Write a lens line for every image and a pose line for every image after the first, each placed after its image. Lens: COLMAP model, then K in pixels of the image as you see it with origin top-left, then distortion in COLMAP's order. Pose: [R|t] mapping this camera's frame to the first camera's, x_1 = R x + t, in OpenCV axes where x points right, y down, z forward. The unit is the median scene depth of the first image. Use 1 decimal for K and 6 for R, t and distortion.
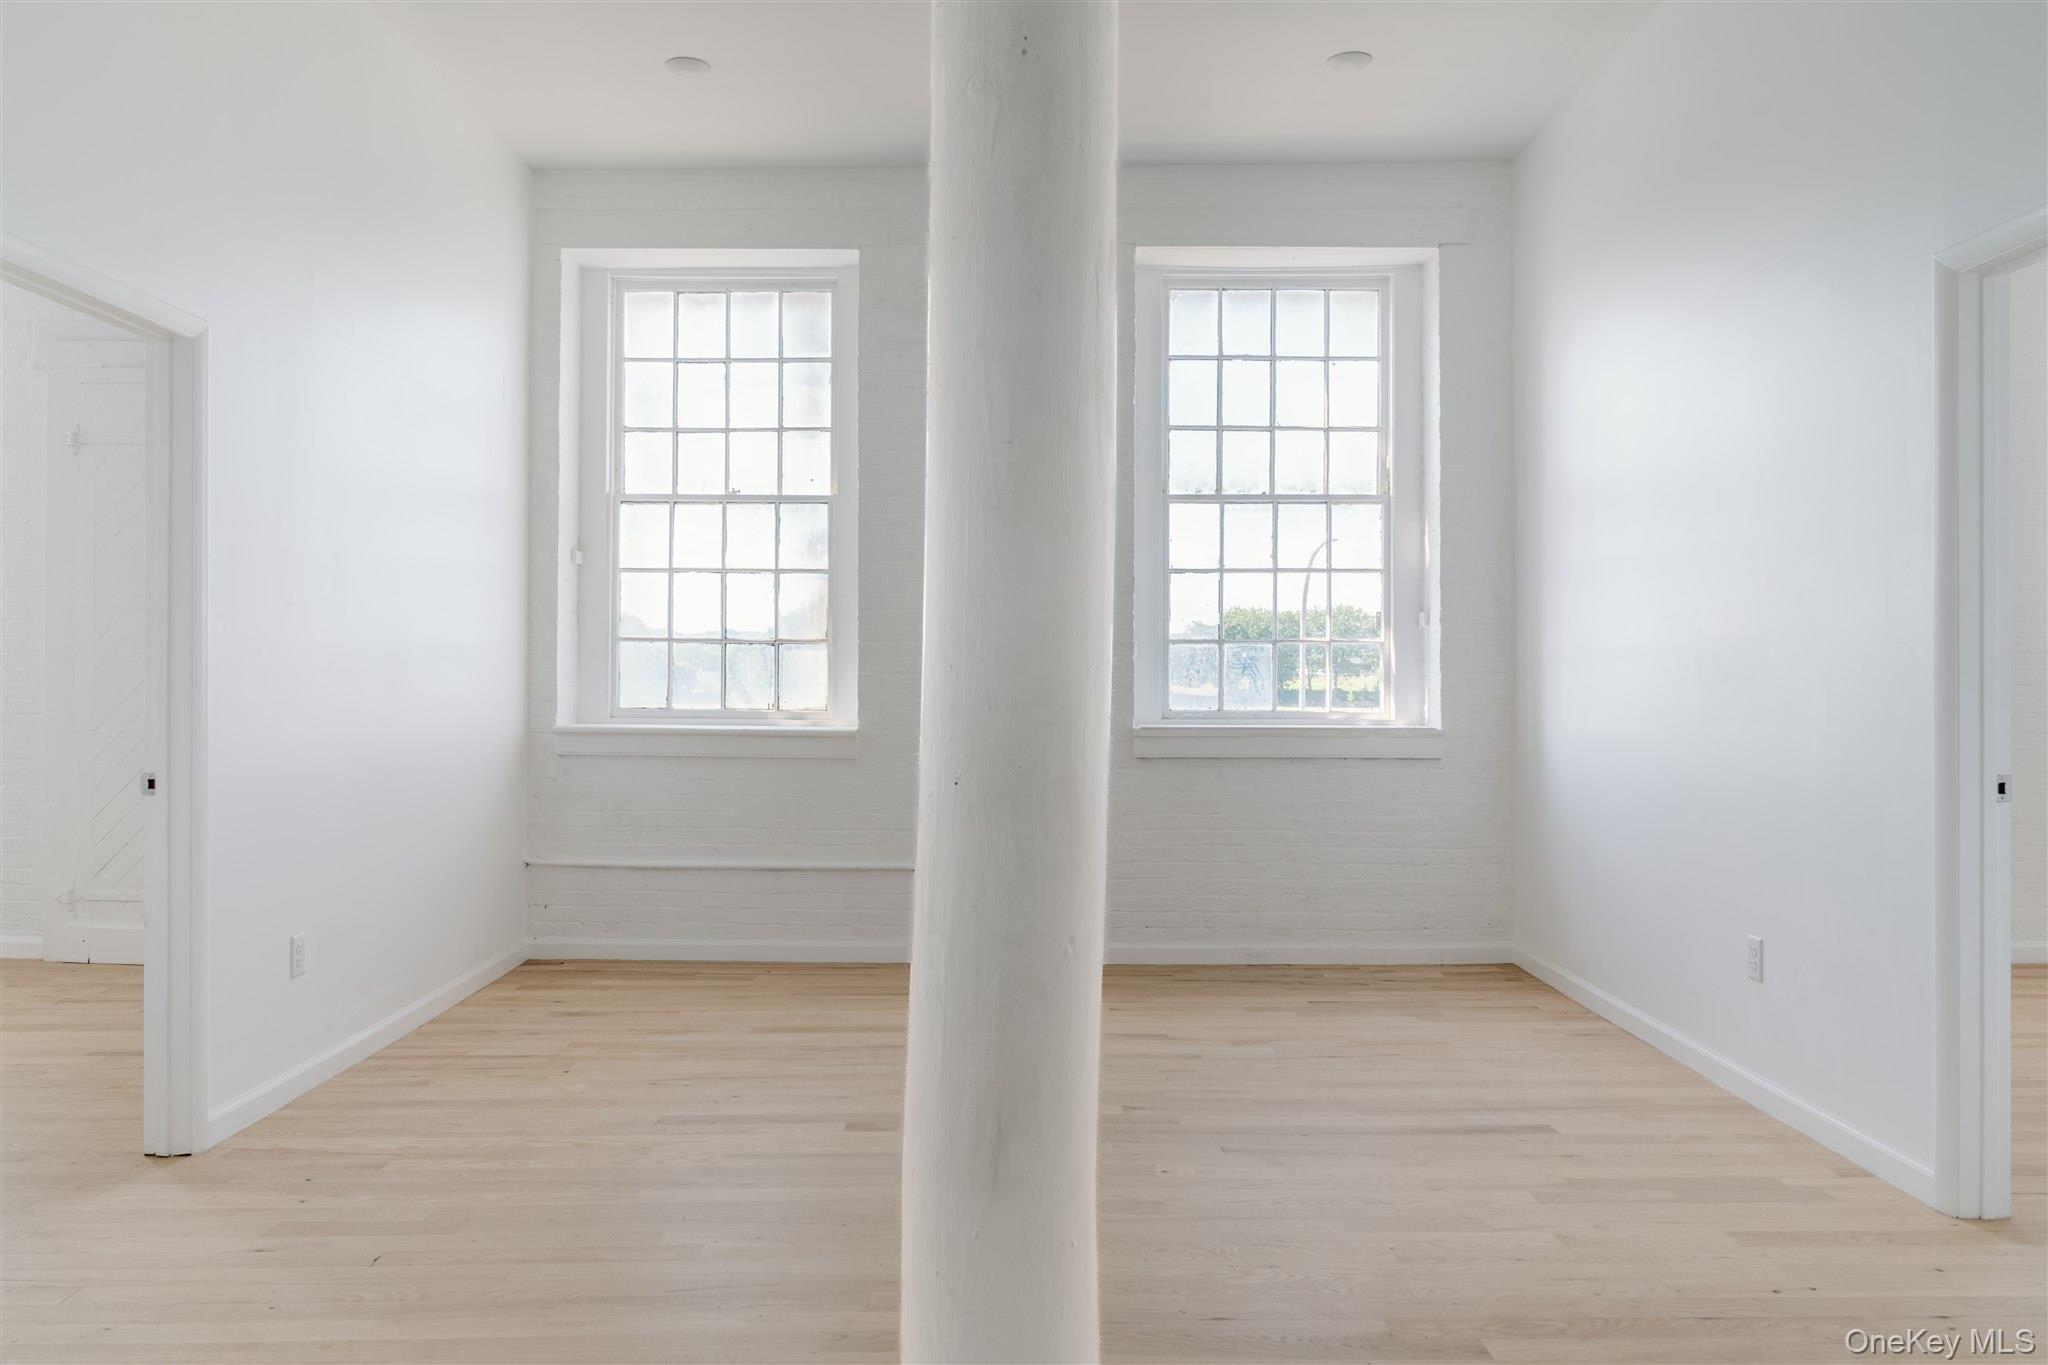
lens RADIAL K [[1419.6, 0, 1038.2], [0, 1419.6, 675.4], [0, 0, 1]] dist [-0.003462, -0.000480]
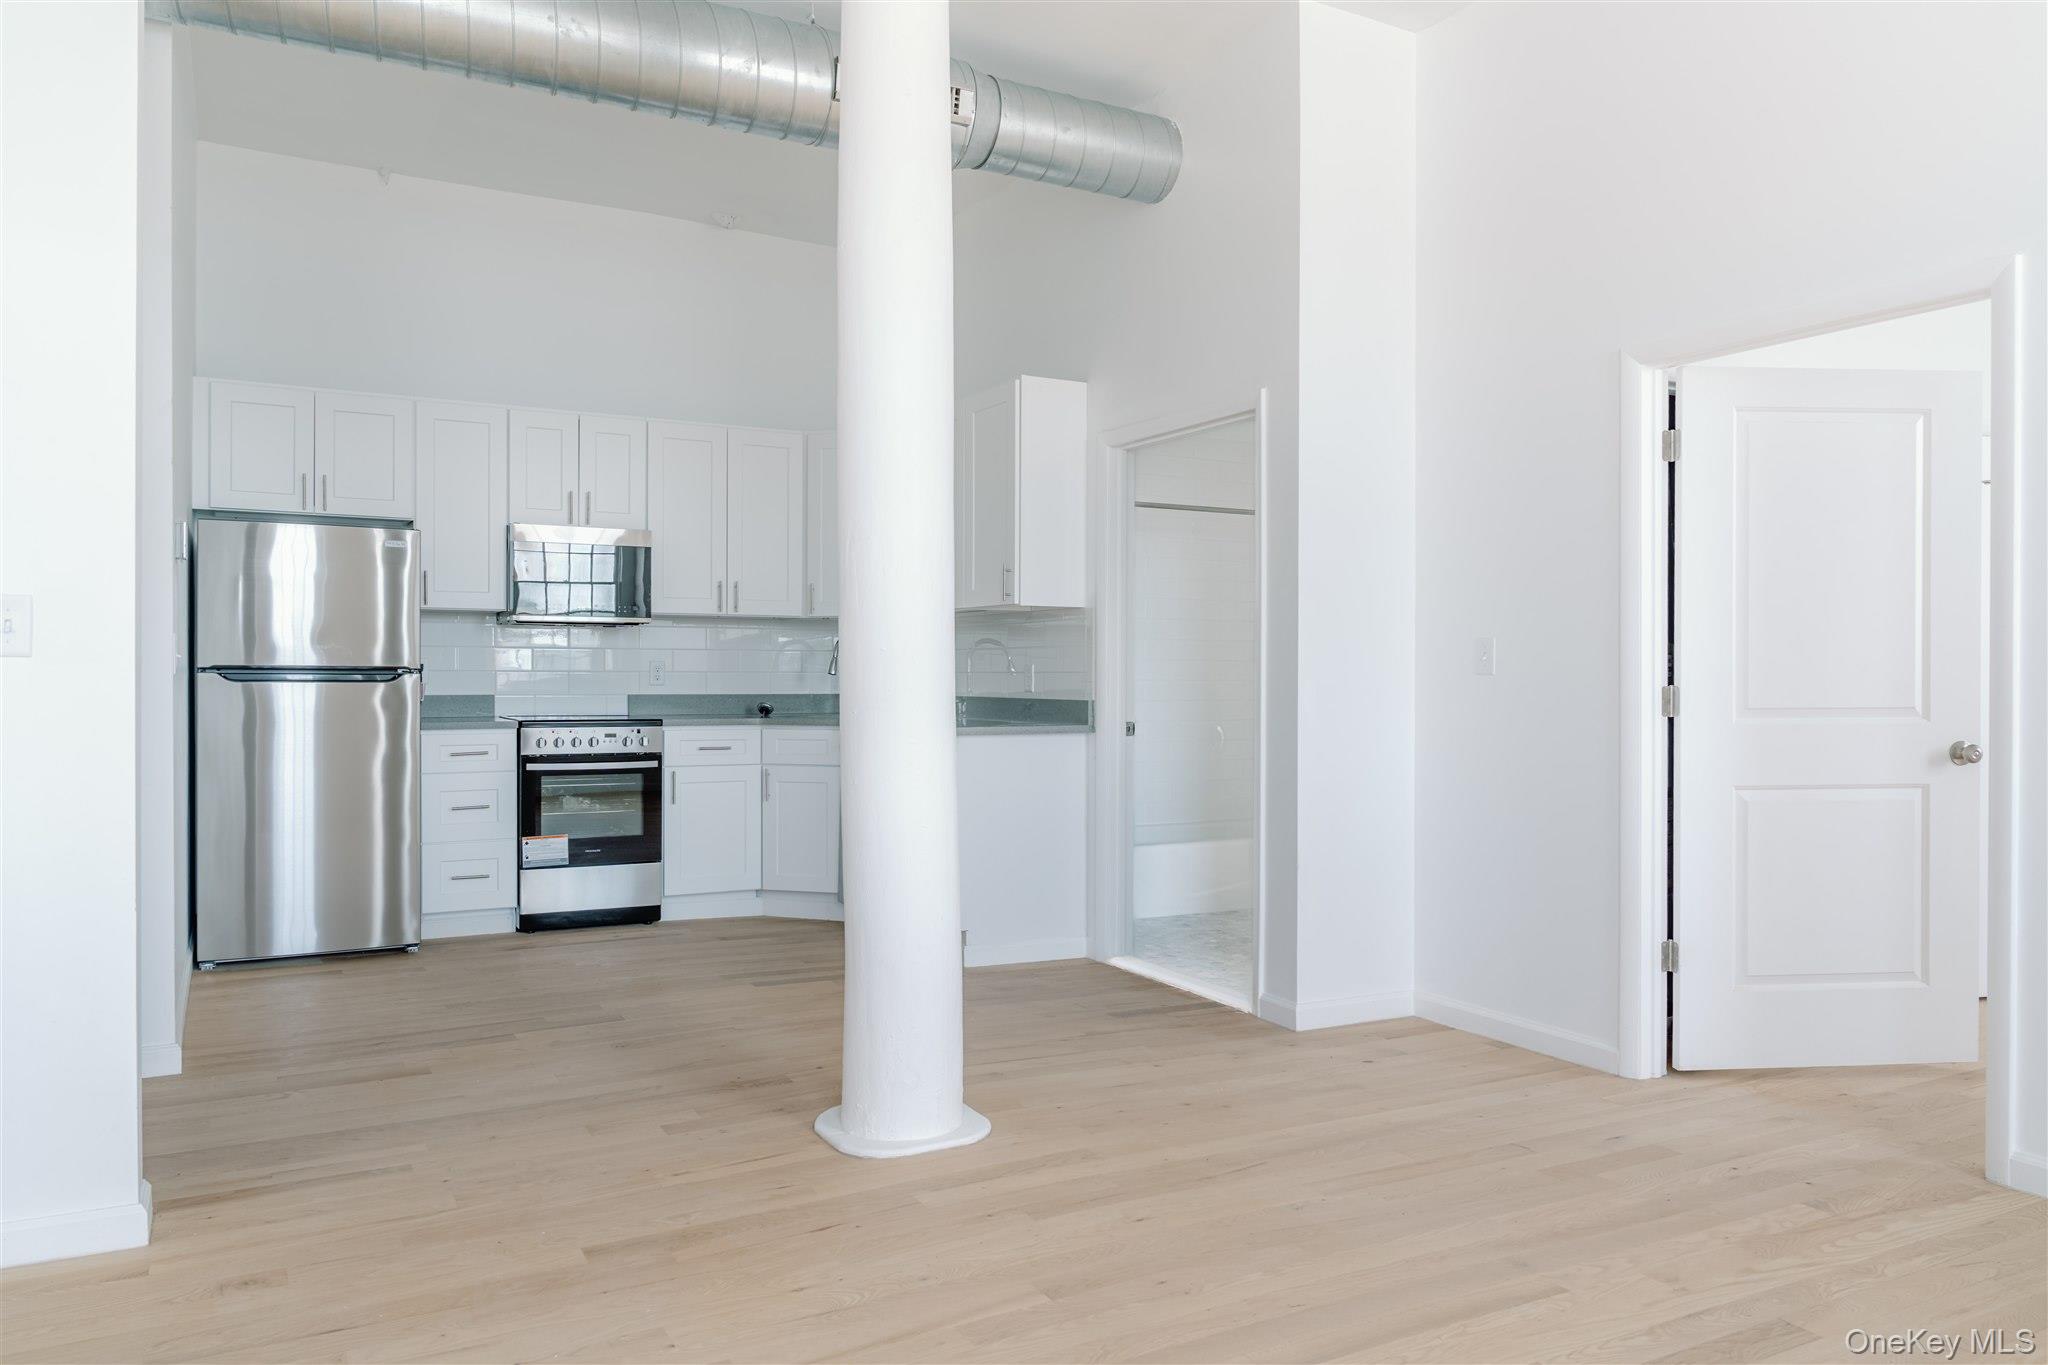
lens RADIAL K [[1419.6, 0, 1015.4], [0, 1419.6, 681.2], [0, 0, 1]] dist [-0.003462, -0.000480]
pose [[-0.884005, -0.002175, -0.467472, 0.378922], [0.001191, 0.999975, -0.006904, 0.023999], [0.467475, -0.006660, -0.883981, 1.508130]]
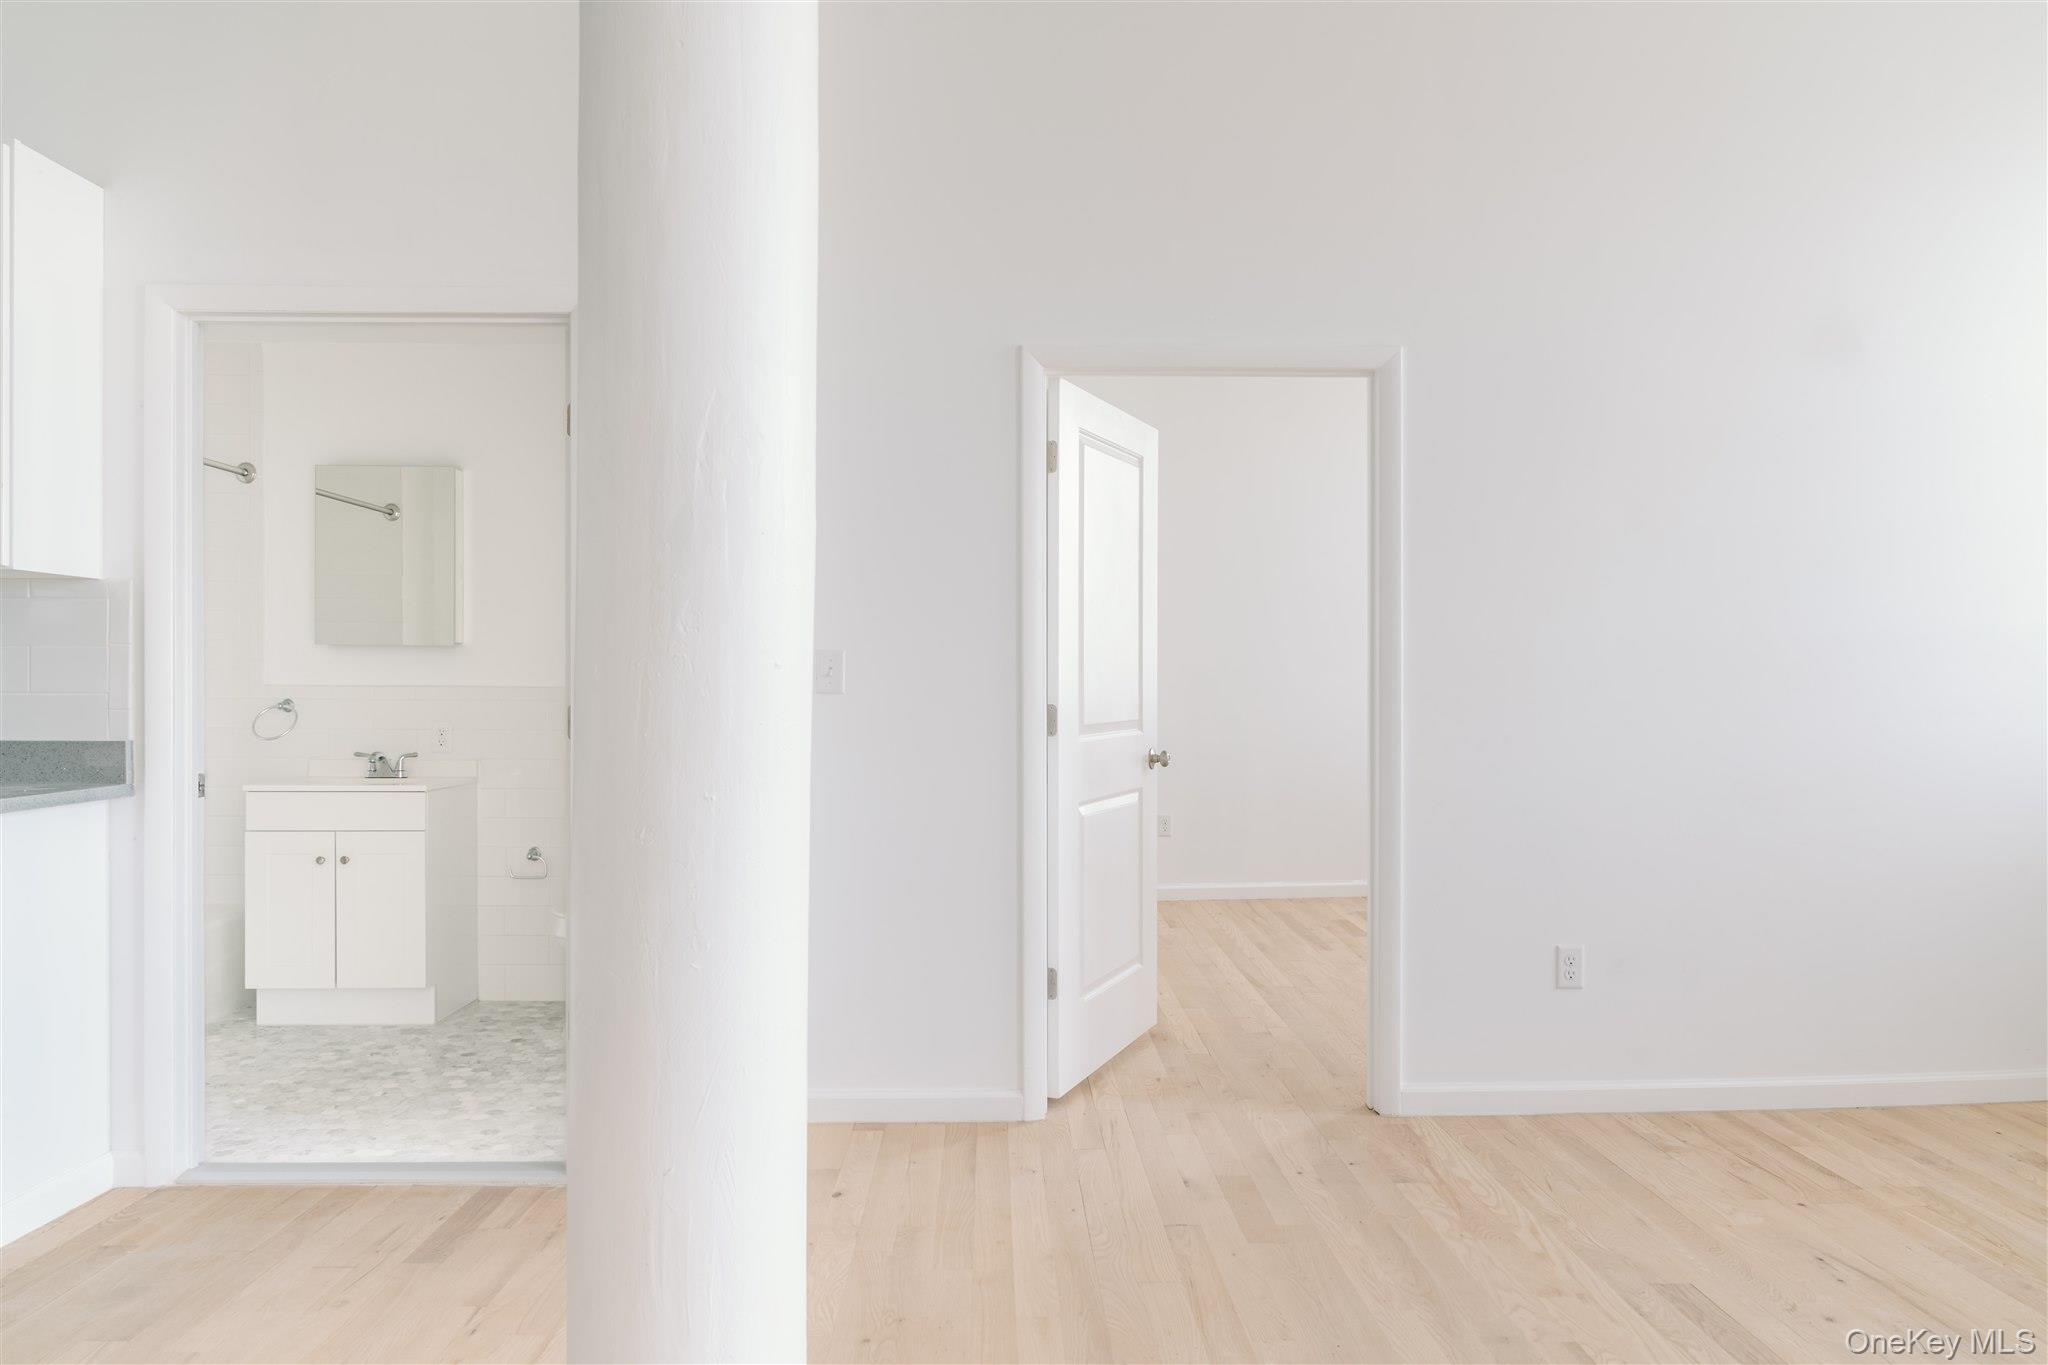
lens RADIAL K [[1419.6, 0, 1017.6], [0, 1419.6, 675.8], [0, 0, 1]] dist [-0.003462, -0.000480]
pose [[0.013783, -0.001543, -0.999904, 0.486231], [0.011256, 0.999936, -0.001388, -0.000226], [0.999842, -0.011236, 0.013800, 0.707039]]
